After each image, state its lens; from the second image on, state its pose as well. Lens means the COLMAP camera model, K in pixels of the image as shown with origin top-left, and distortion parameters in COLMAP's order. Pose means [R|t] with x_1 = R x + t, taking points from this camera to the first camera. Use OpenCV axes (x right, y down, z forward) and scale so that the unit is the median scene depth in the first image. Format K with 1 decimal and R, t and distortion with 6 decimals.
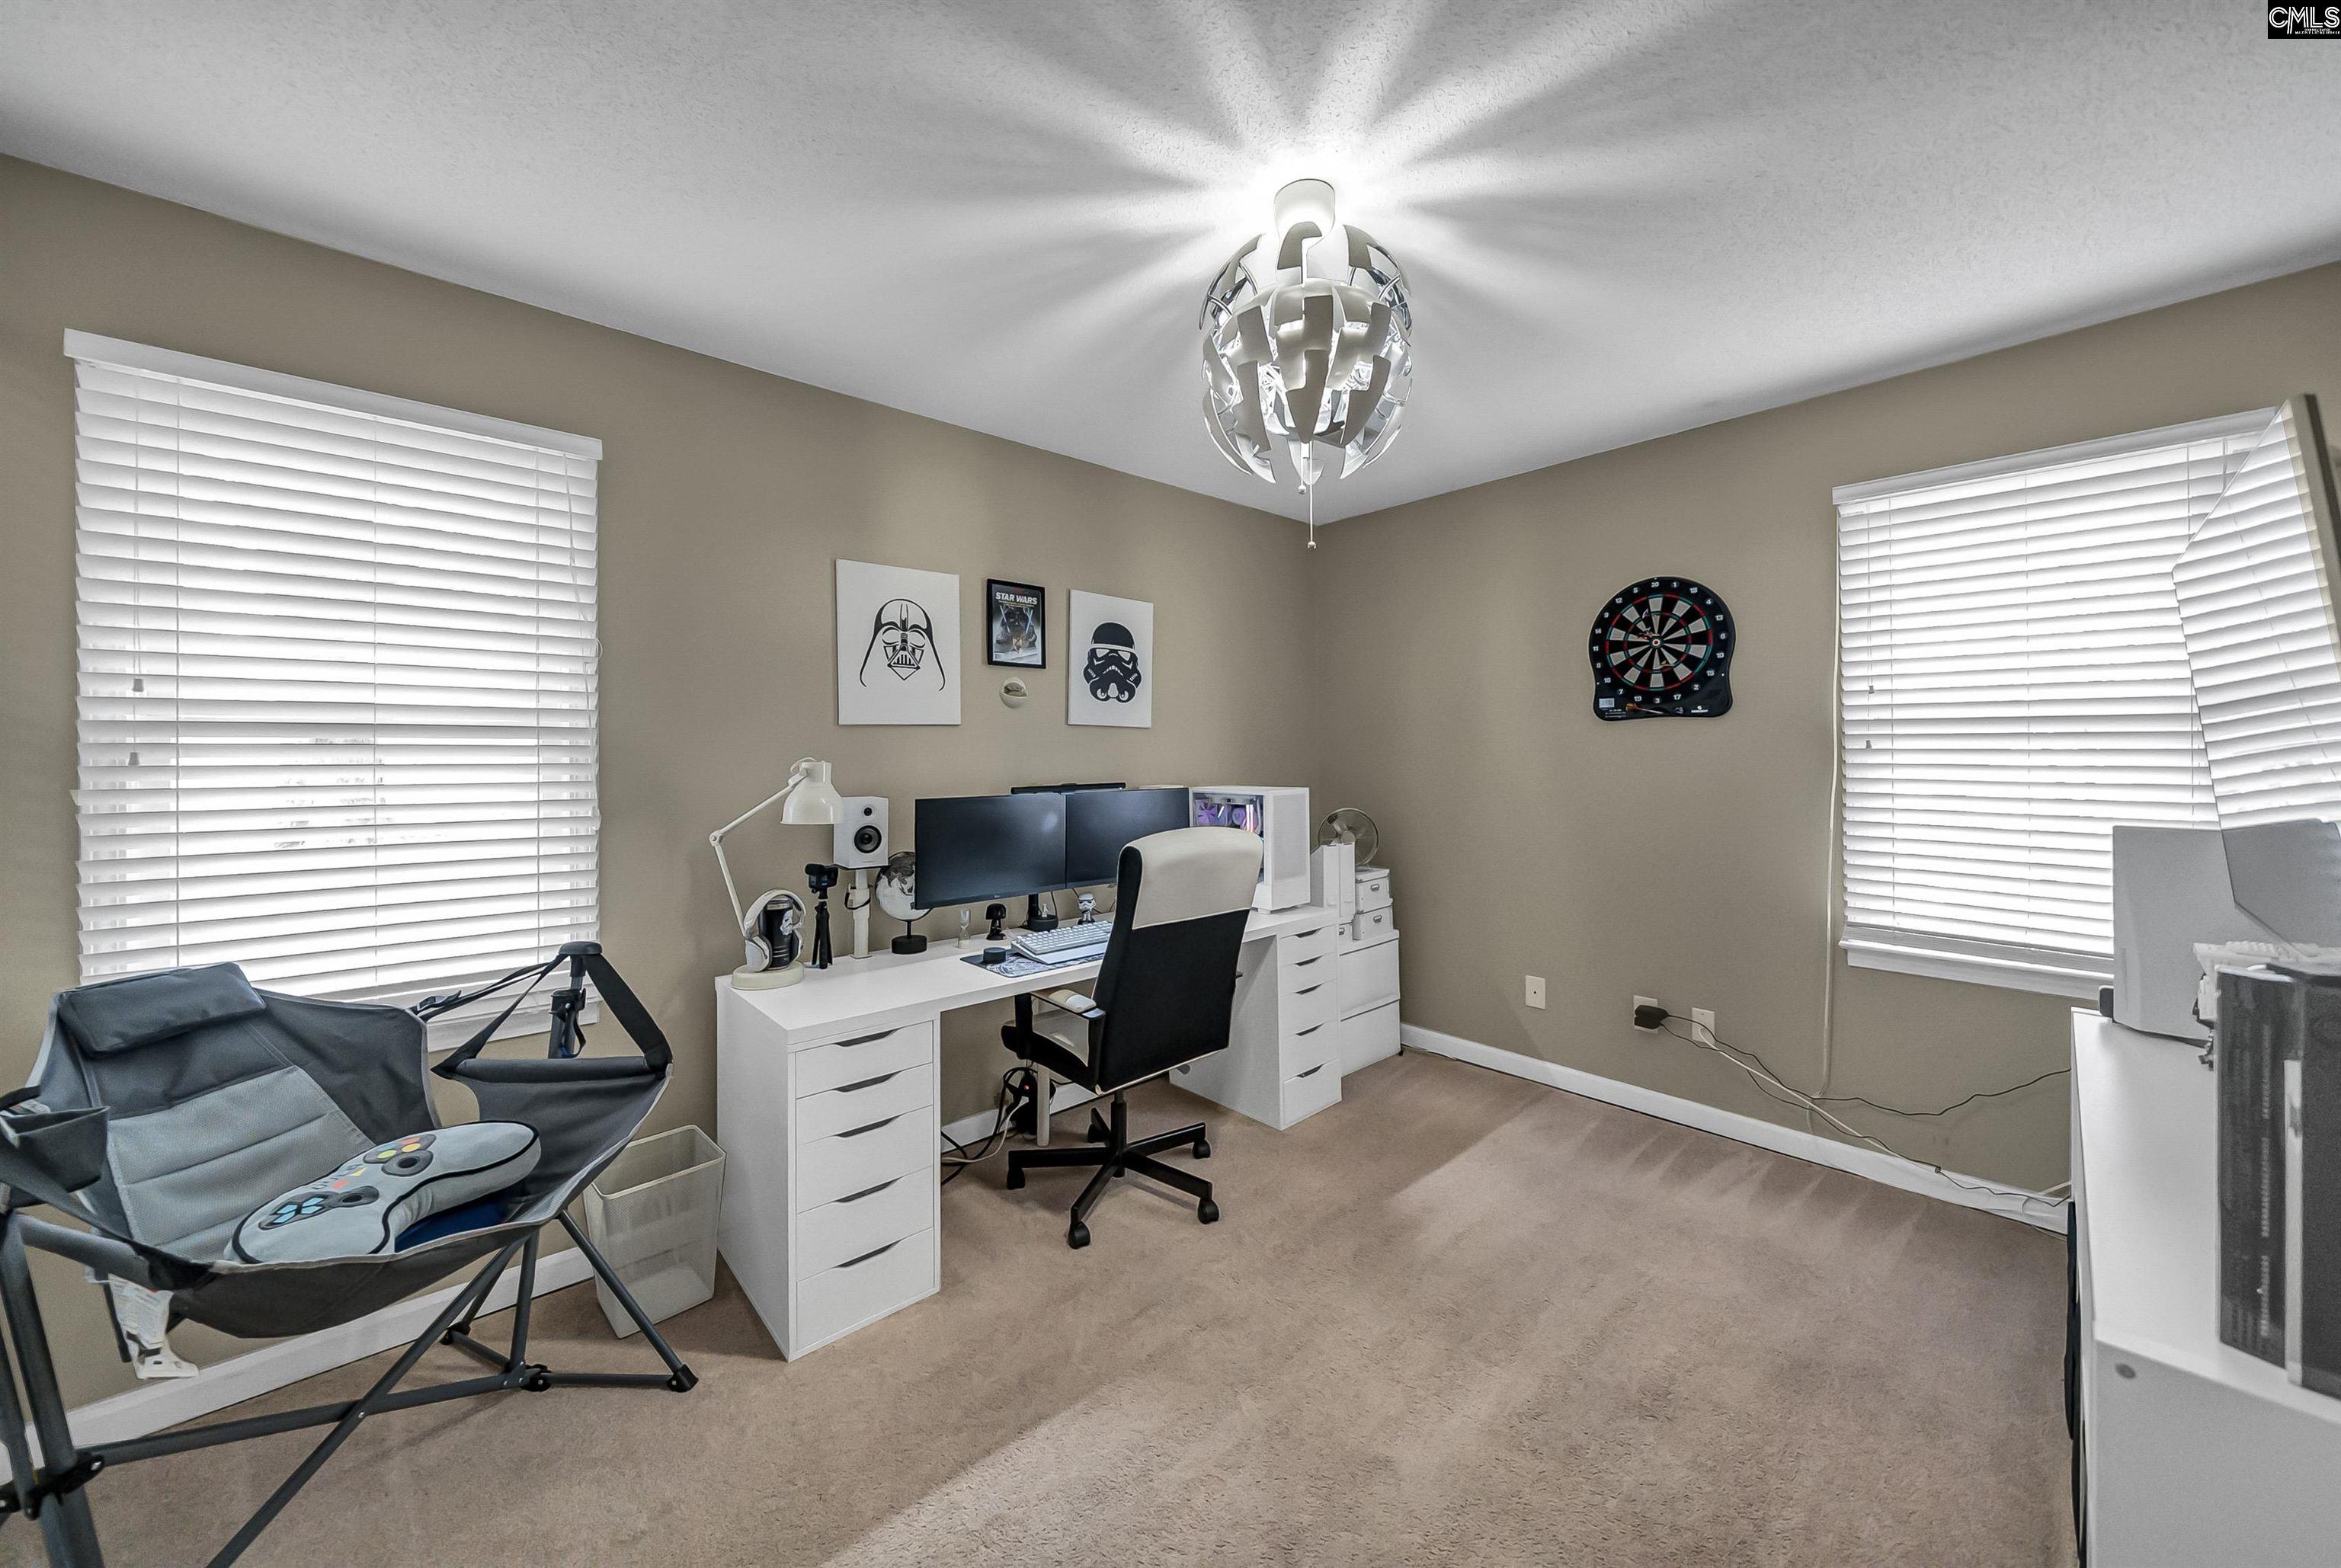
lens RADIAL K [[834.6, 0, 1116.3], [0, 834.6, 754.6], [0, 0, 1]] dist [-0.004495, -0.000060]
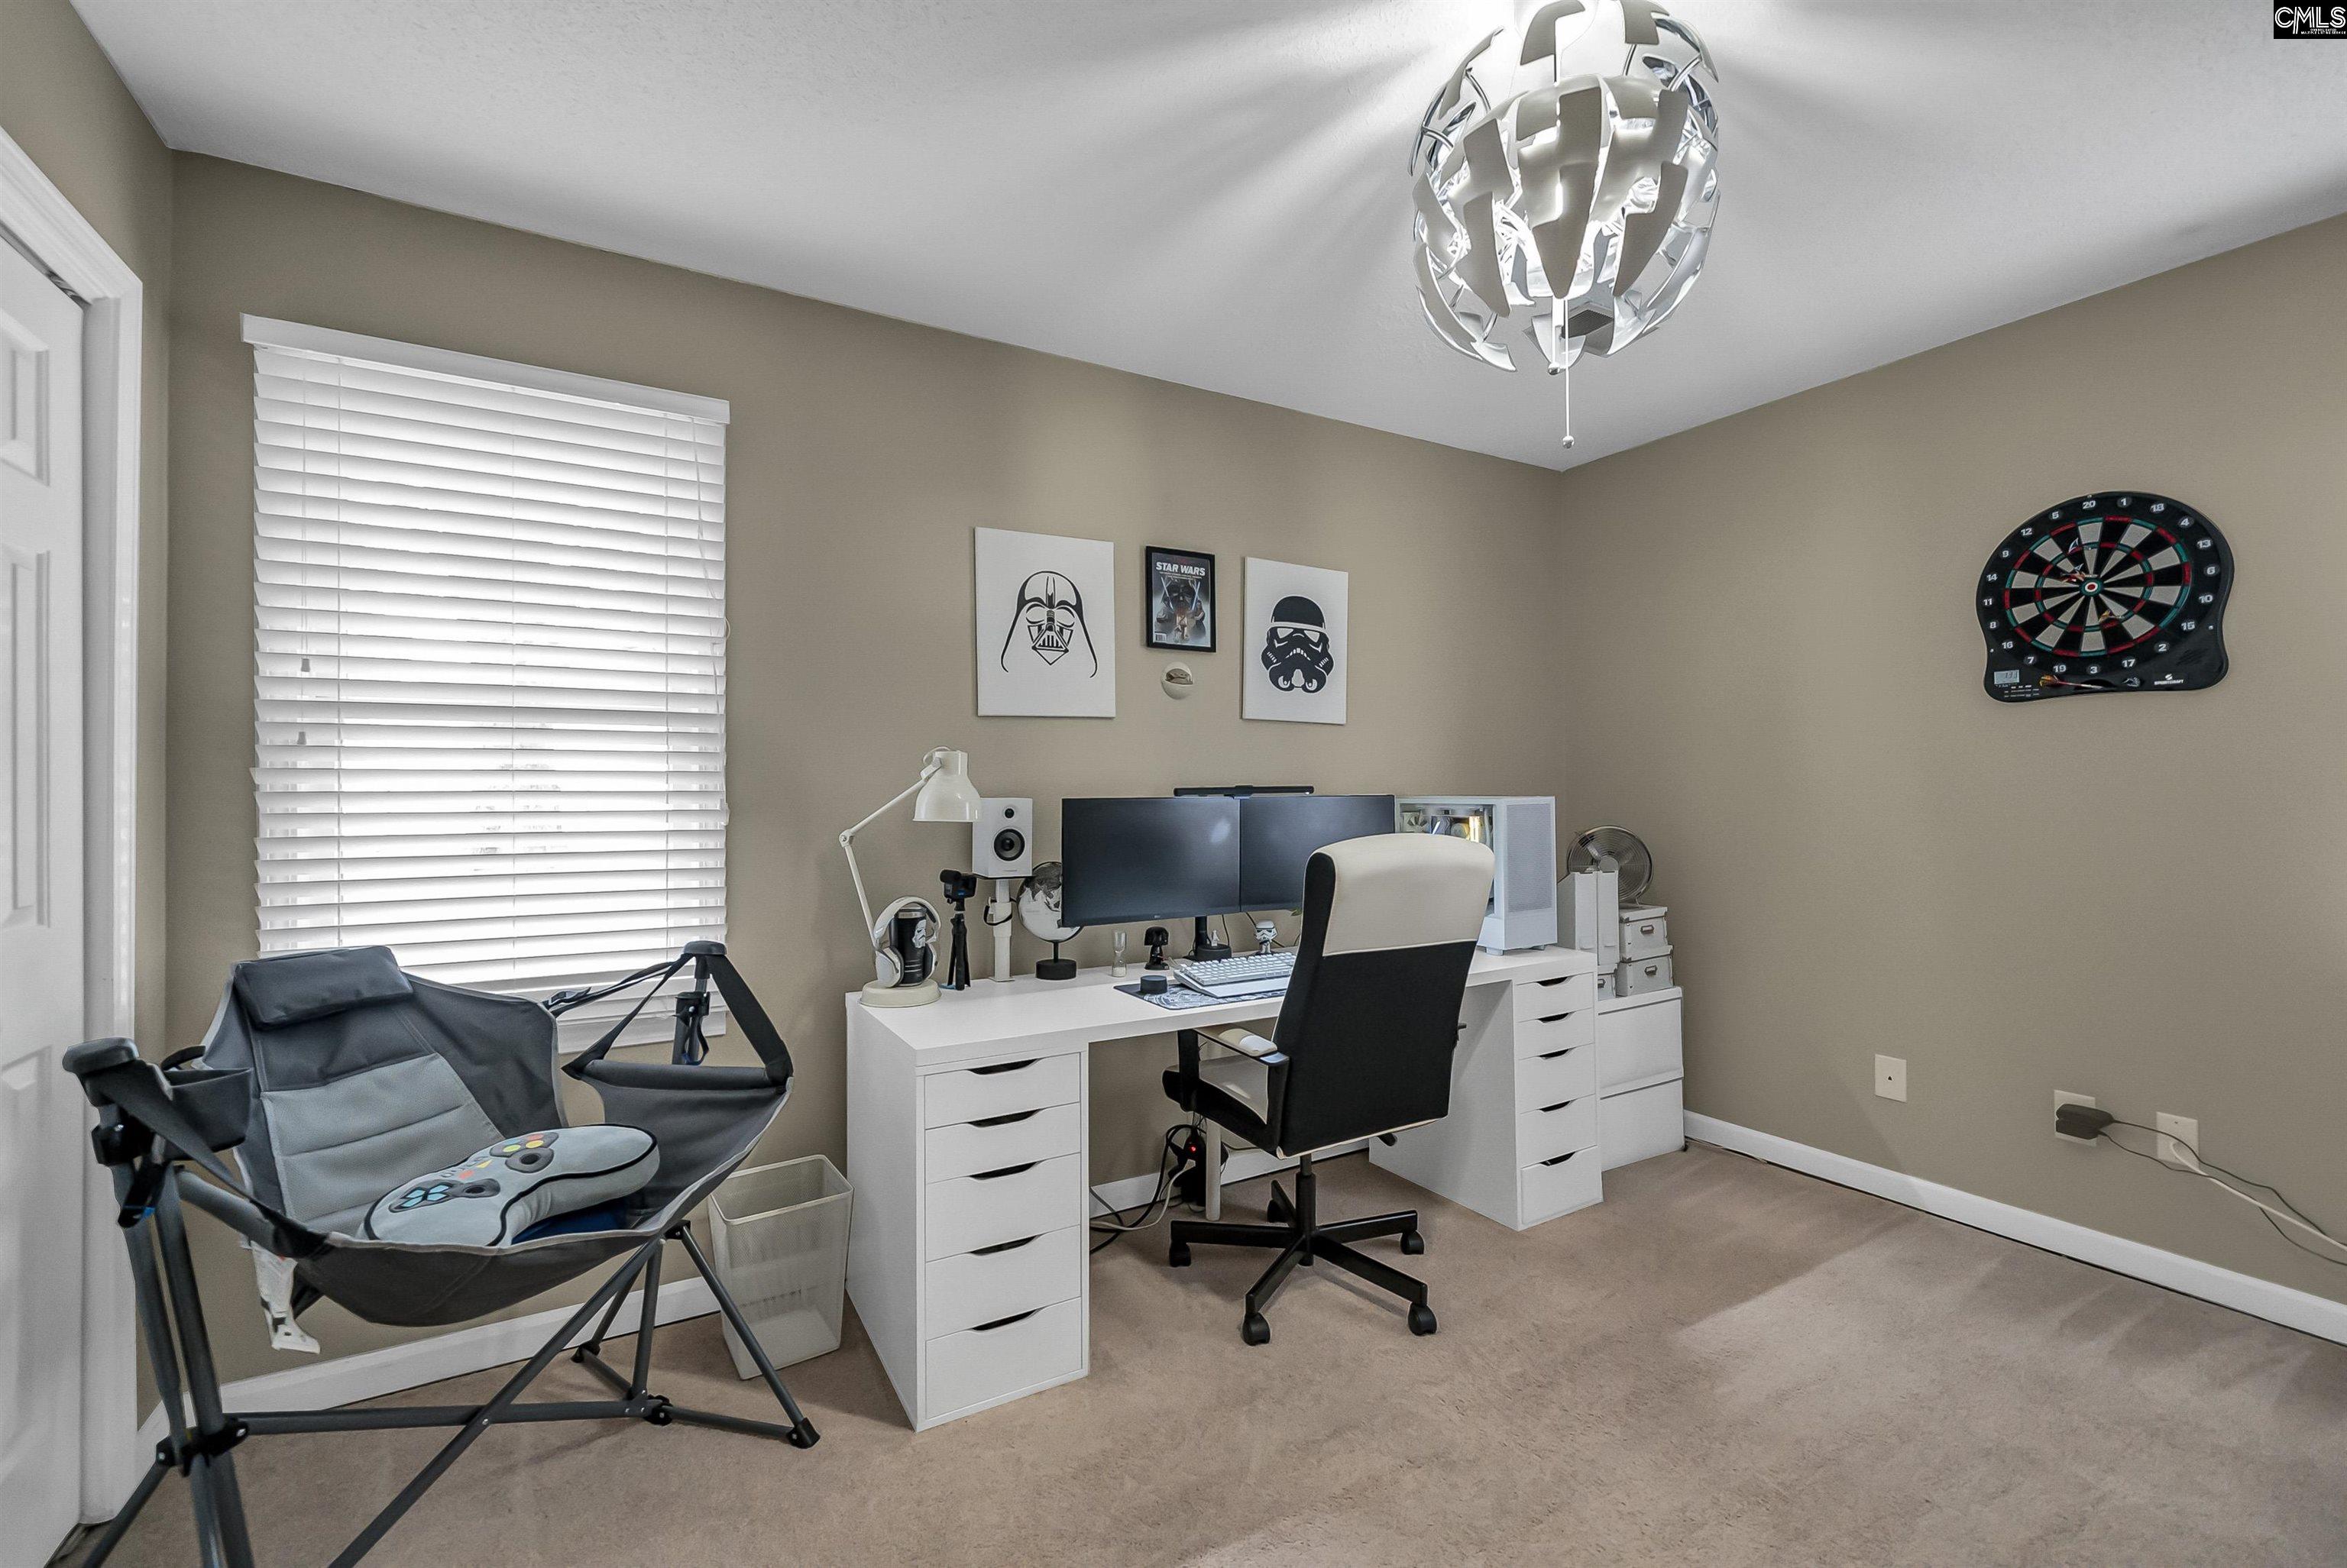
lens RADIAL K [[956.7, 0, 1091.9], [0, 956.7, 782.4], [0, 0, 1]] dist [-0.002886, 0.000819]
pose [[0.976598, -0.001331, -0.215068, 0.000281], [0.001000, 0.999998, -0.001652, 0.036714], [0.215070, 0.001398, 0.976598, 0.044029]]
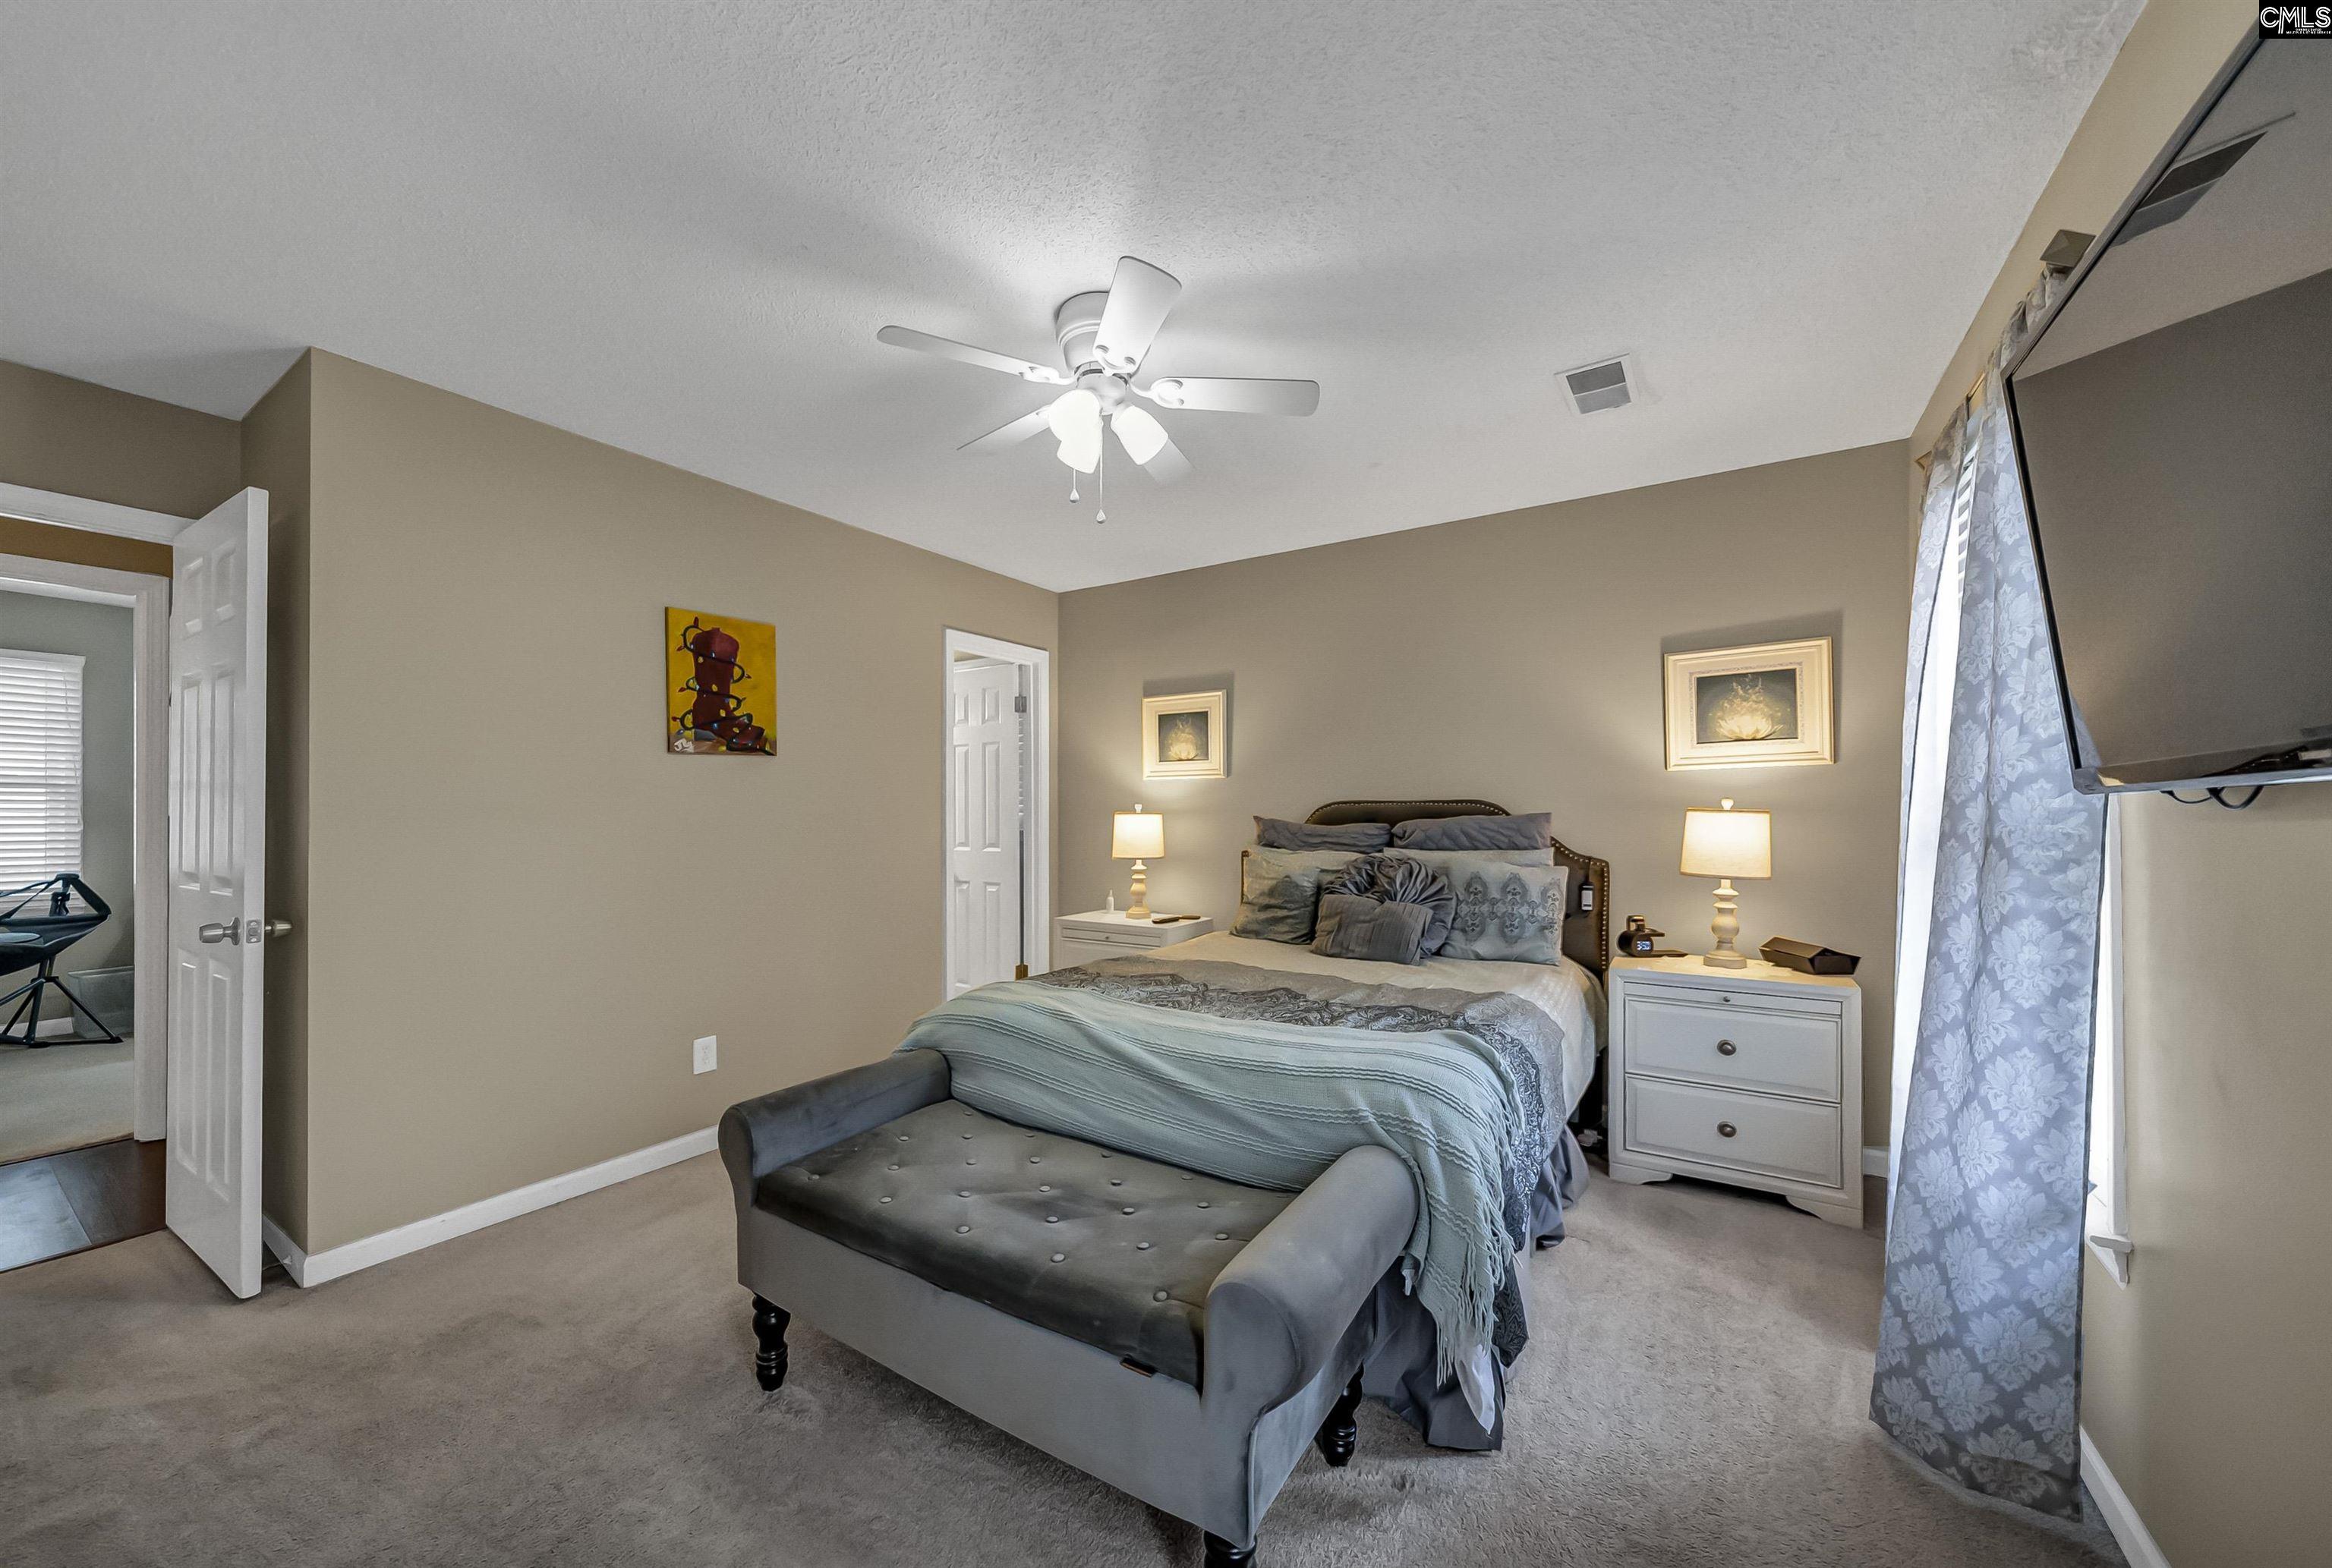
lens RADIAL K [[831.4, 0, 1160.0], [0, 831.4, 806.3], [0, 0, 1]] dist [-0.004495, -0.000060]
pose [[0.949052, 0.003482, 0.315101, 1.162505], [-0.000946, 0.999966, -0.008202, 0.033968], [-0.315119, 0.007486, 0.949023, -1.642243]]
